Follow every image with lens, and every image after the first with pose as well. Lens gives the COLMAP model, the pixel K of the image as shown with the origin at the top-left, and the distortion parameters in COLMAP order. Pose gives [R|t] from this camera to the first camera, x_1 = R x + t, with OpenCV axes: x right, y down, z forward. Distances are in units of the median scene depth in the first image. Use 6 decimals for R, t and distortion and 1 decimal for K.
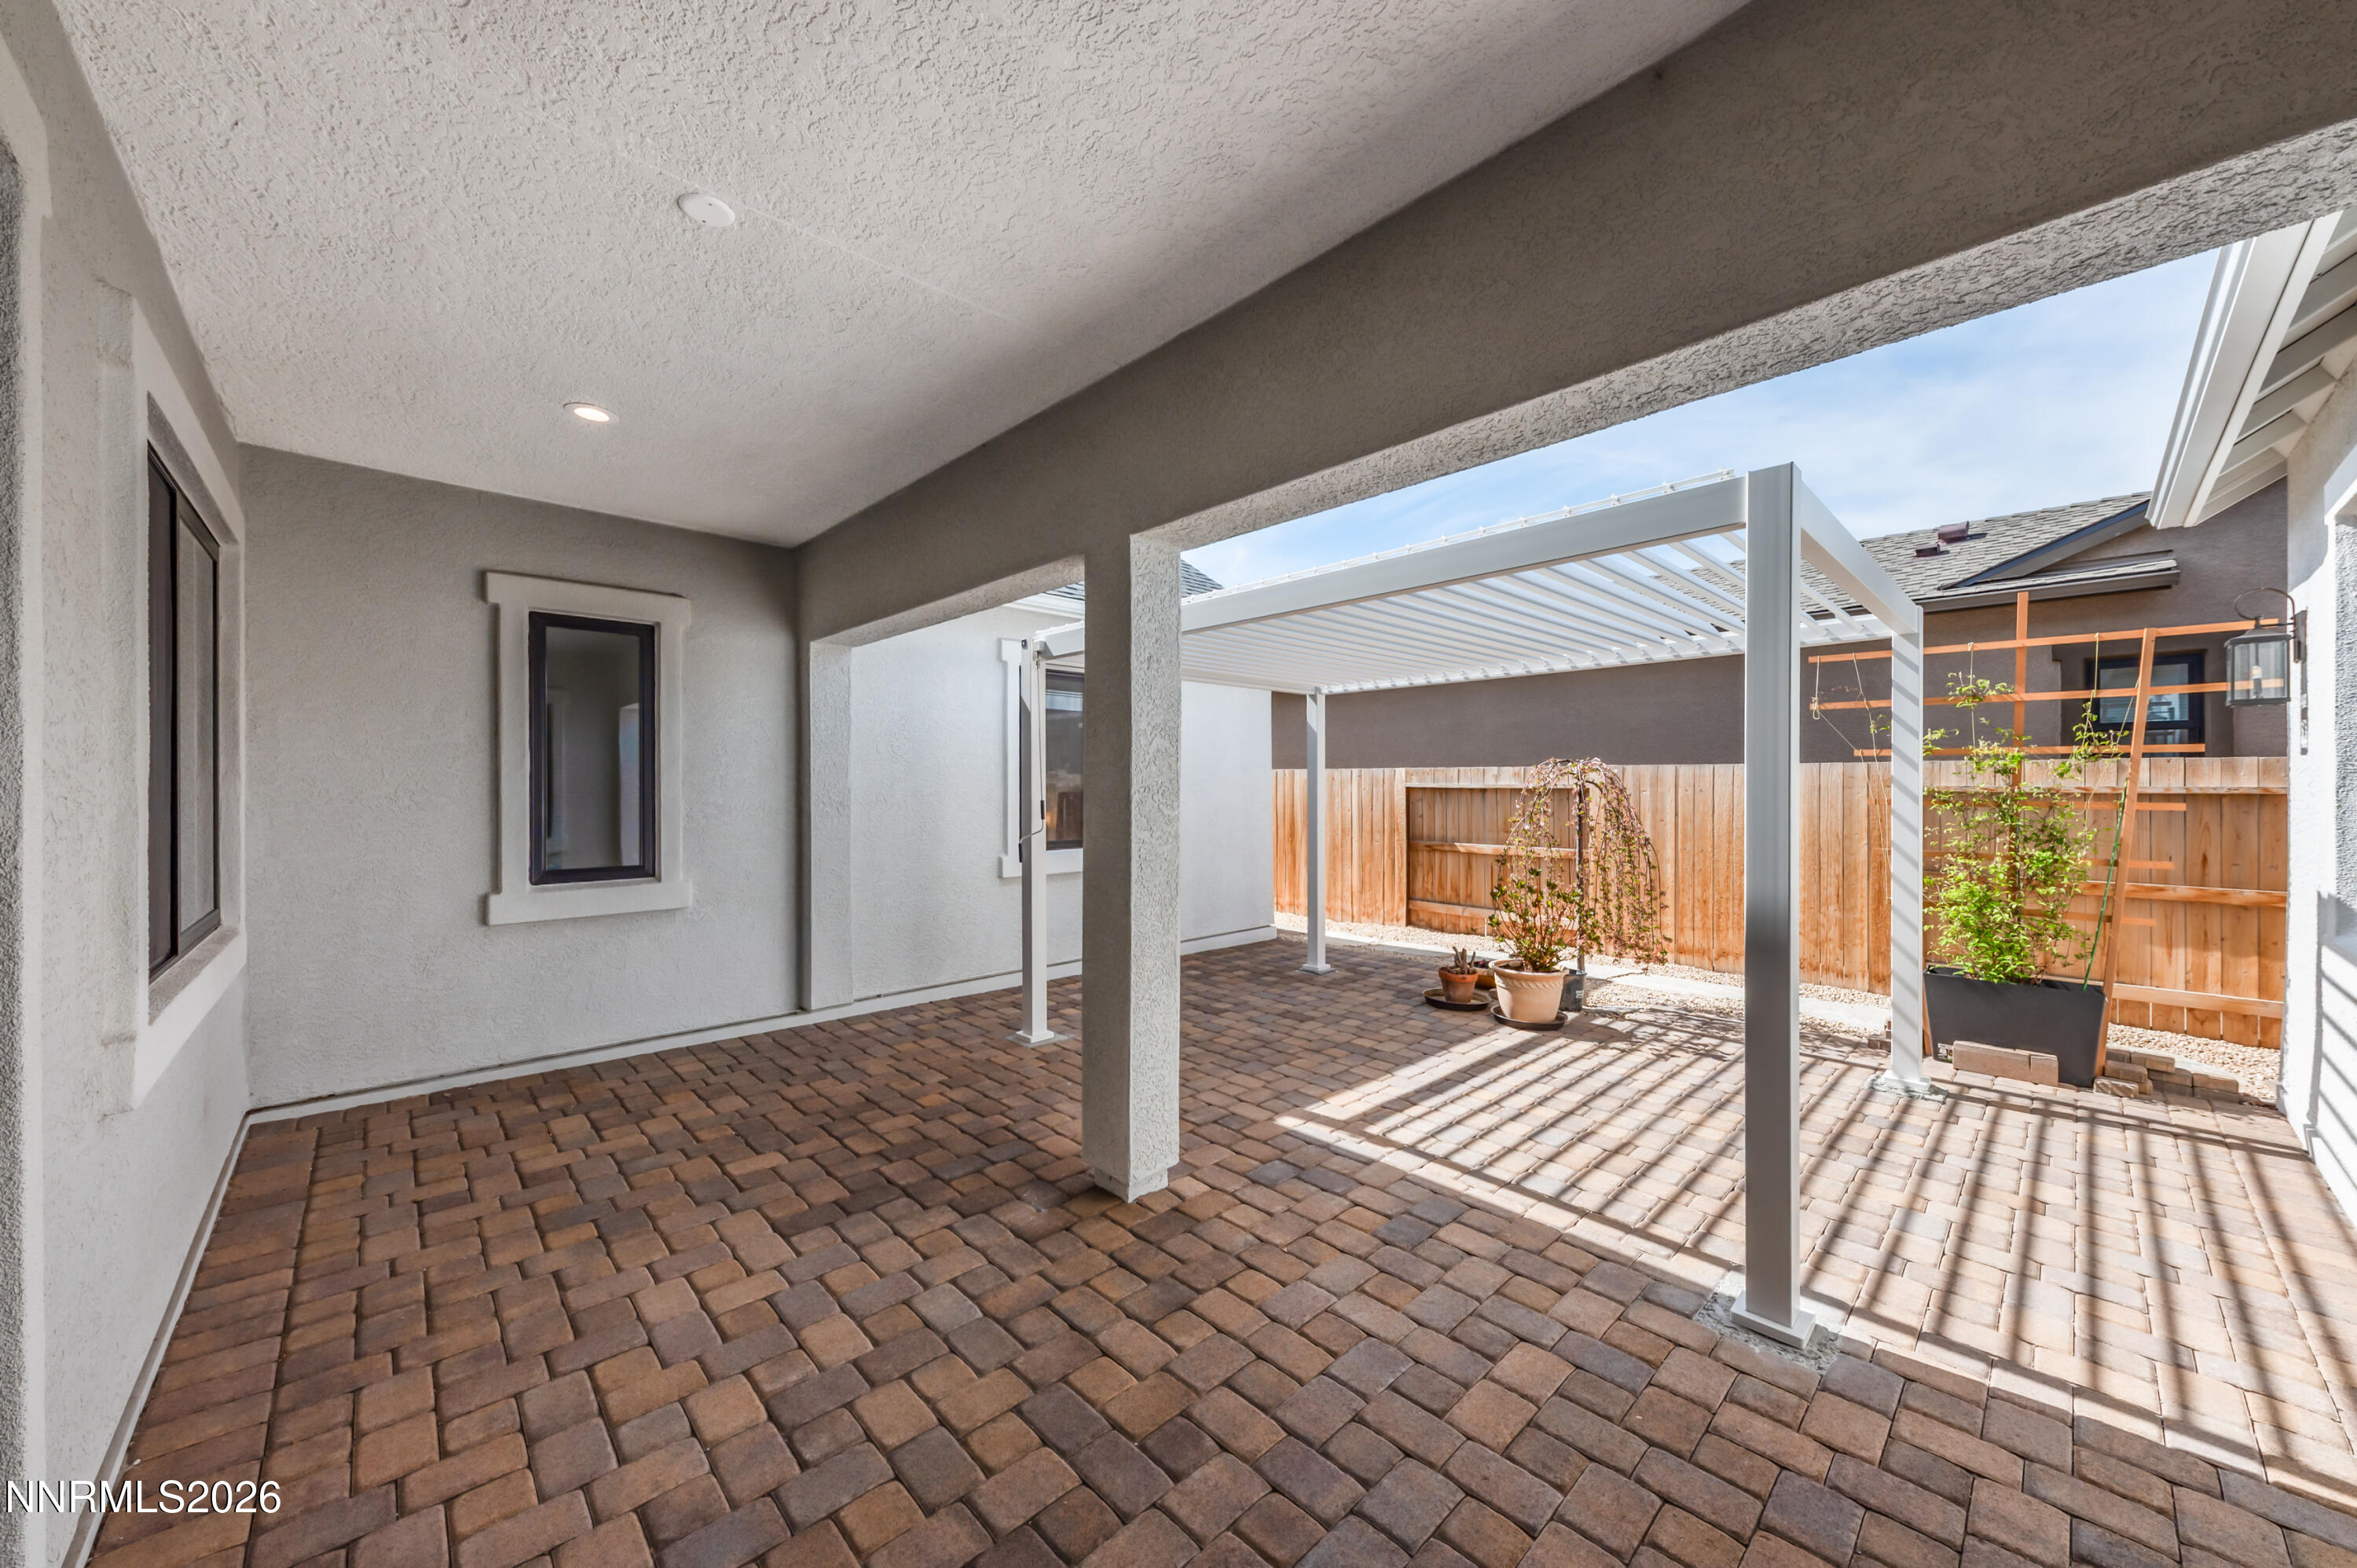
lens RADIAL K [[824.8, 0, 1176.1], [0, 824.8, 786.3], [0, 0, 1]] dist [0.001586, -0.000081]
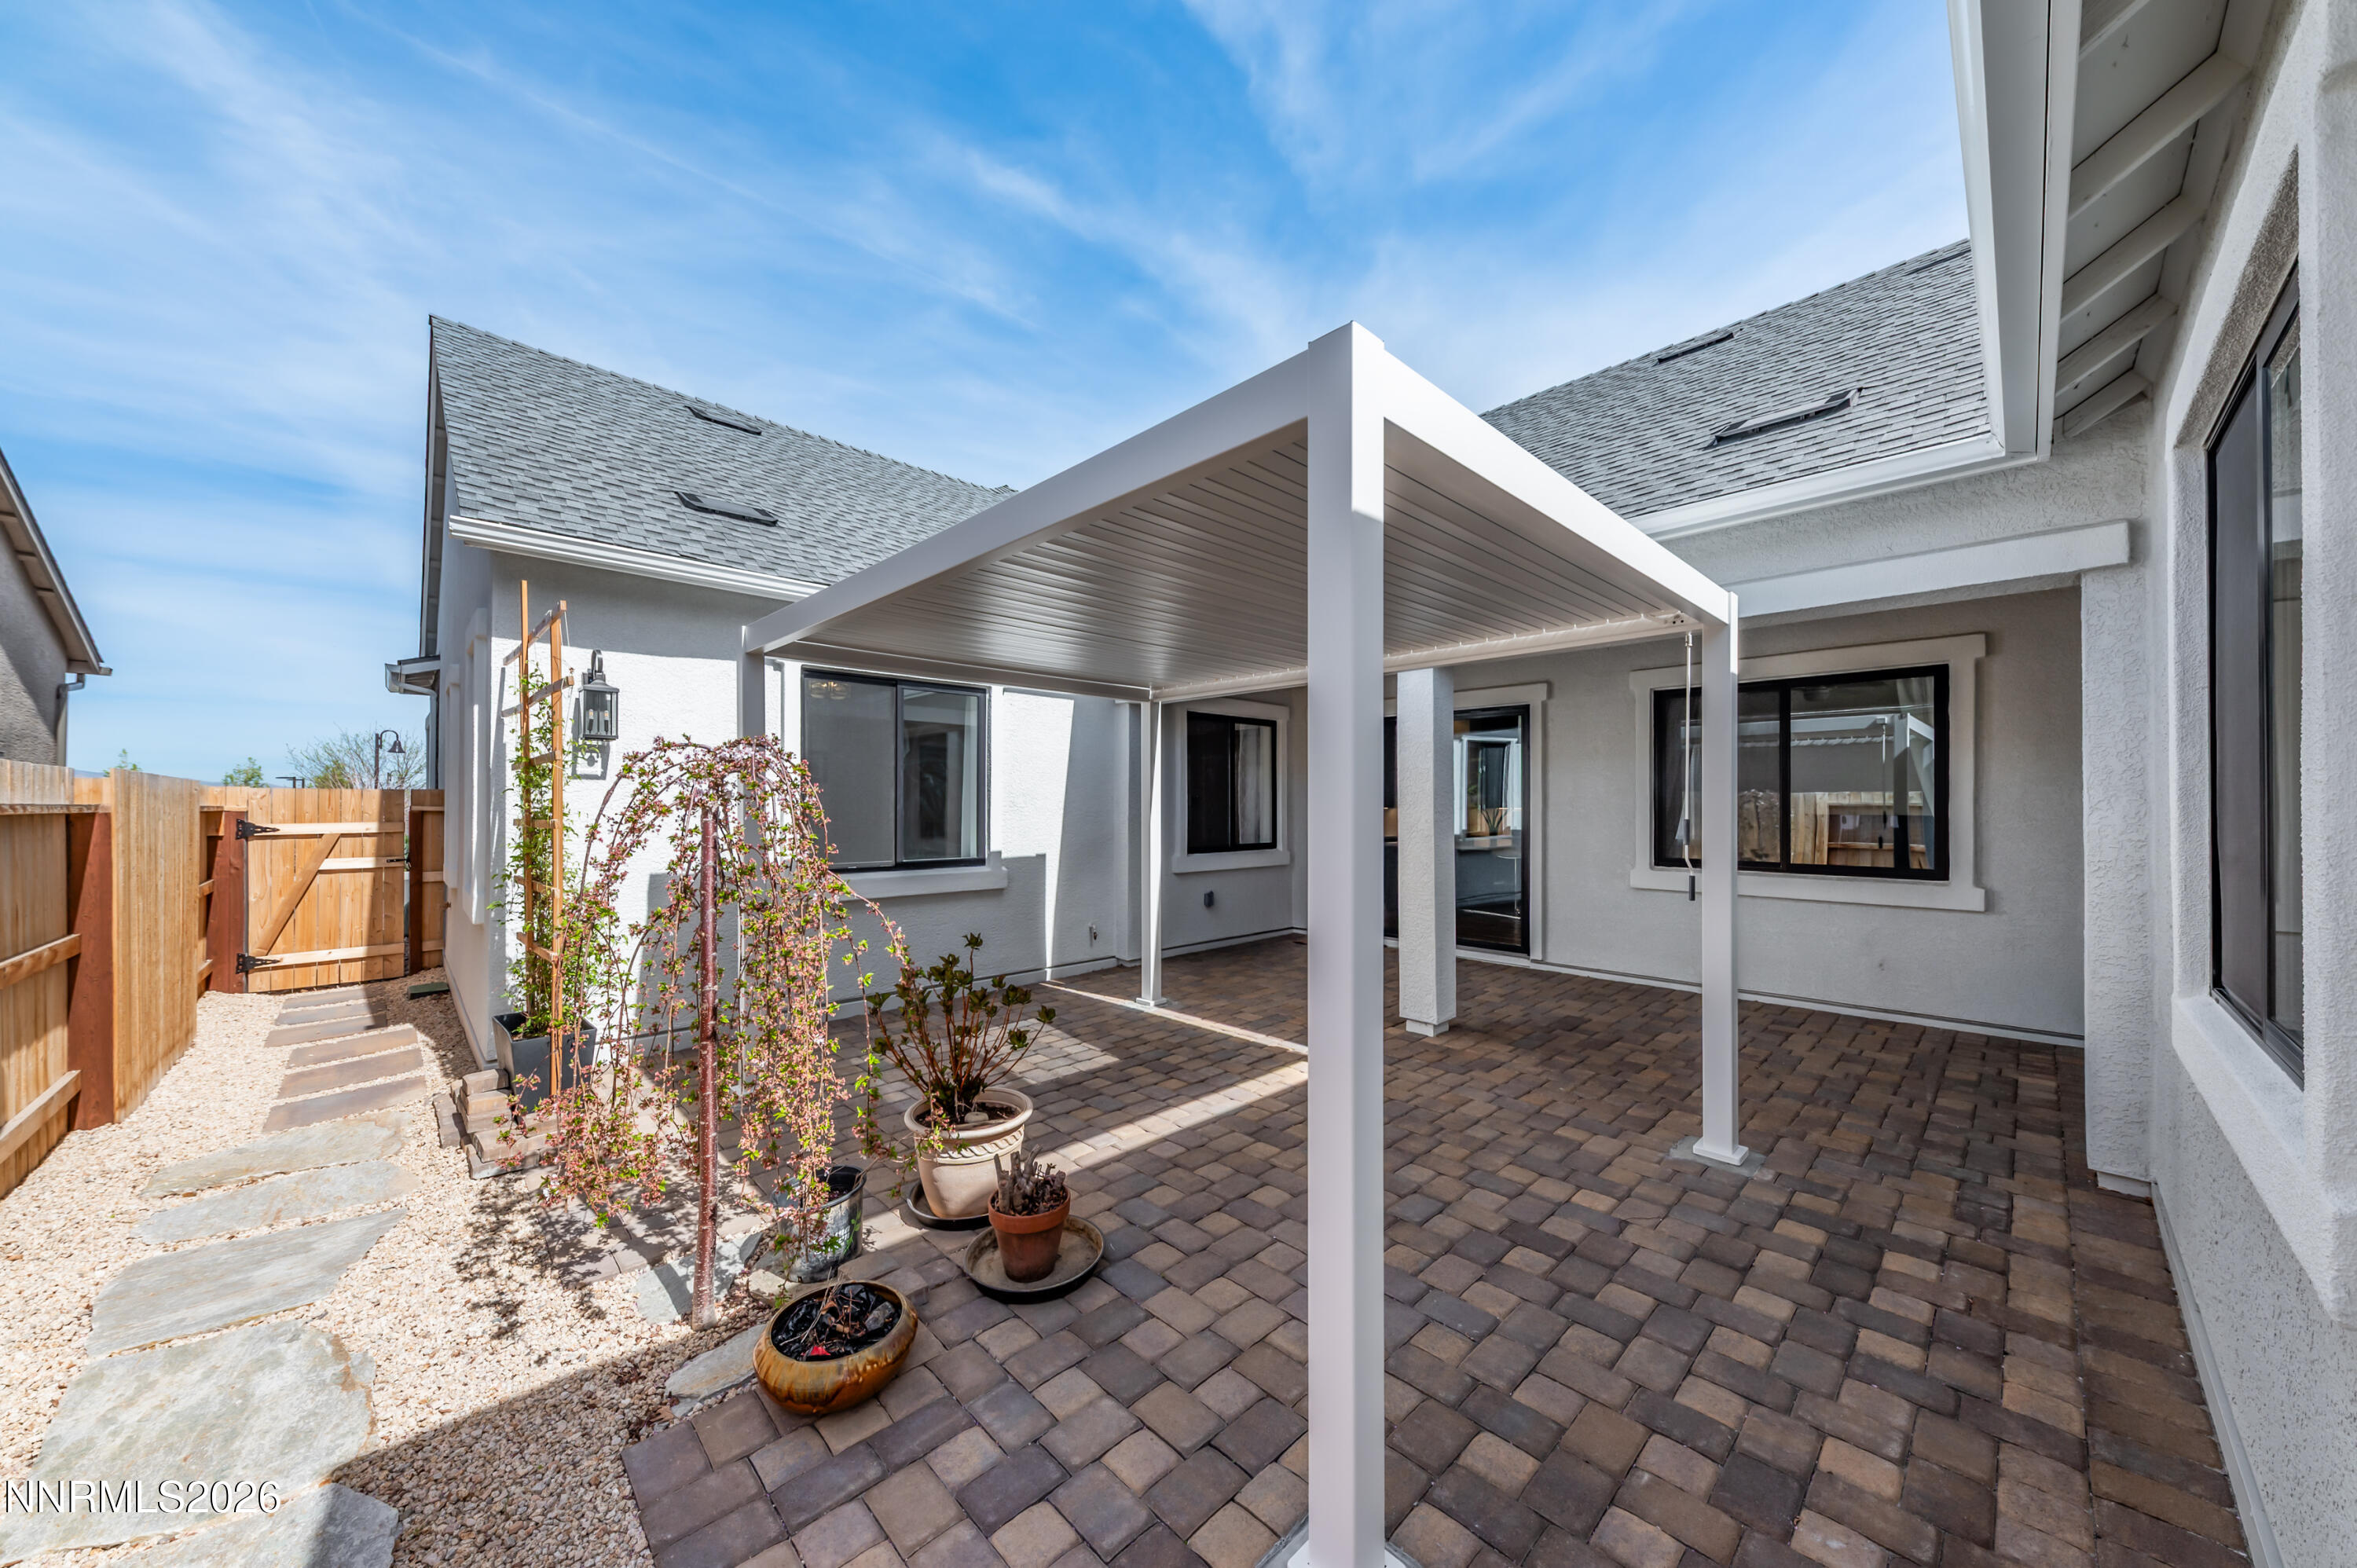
lens RADIAL K [[824.8, 0, 1179.7], [0, 824.8, 794.0], [0, 0, 1]] dist [0.001586, -0.000081]
pose [[-0.999824, 0.005631, -0.017882, 0.324936], [0.005725, 0.999970, -0.005223, -0.004048], [0.017852, -0.005324, -0.999826, 1.803206]]
